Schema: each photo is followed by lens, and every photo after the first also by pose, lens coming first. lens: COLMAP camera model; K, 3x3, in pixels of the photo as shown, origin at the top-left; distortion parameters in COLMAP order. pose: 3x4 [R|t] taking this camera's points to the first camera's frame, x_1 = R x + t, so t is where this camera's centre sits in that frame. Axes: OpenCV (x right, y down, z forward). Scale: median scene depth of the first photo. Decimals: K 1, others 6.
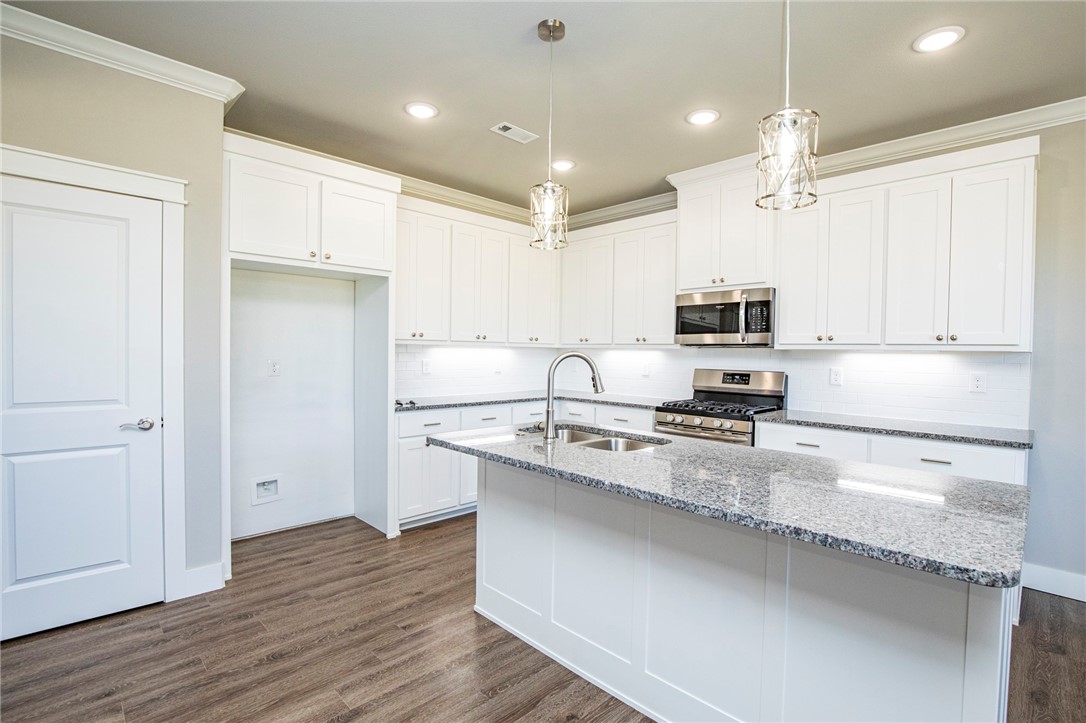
lens RADIAL K [[511.4, 0, 545.1], [0, 511.4, 363.0], [0, 0, 1]] dist [-0.026090, 0.004400]
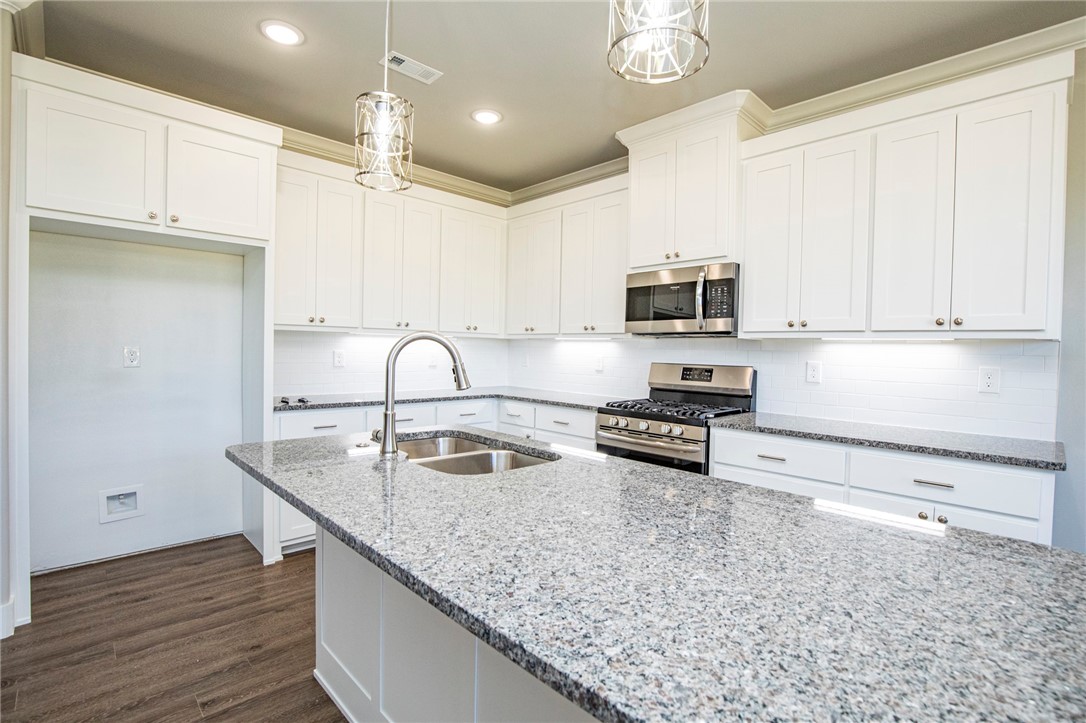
lens RADIAL K [[511.4, 0, 546.1], [0, 511.4, 360.8], [0, 0, 1]] dist [-0.026090, 0.004400]
pose [[0.999955, 0.006196, -0.007141, 0.165271], [-0.006196, 0.999981, 0.000066, 0.011984], [0.007141, -0.000022, 0.999975, 0.199622]]
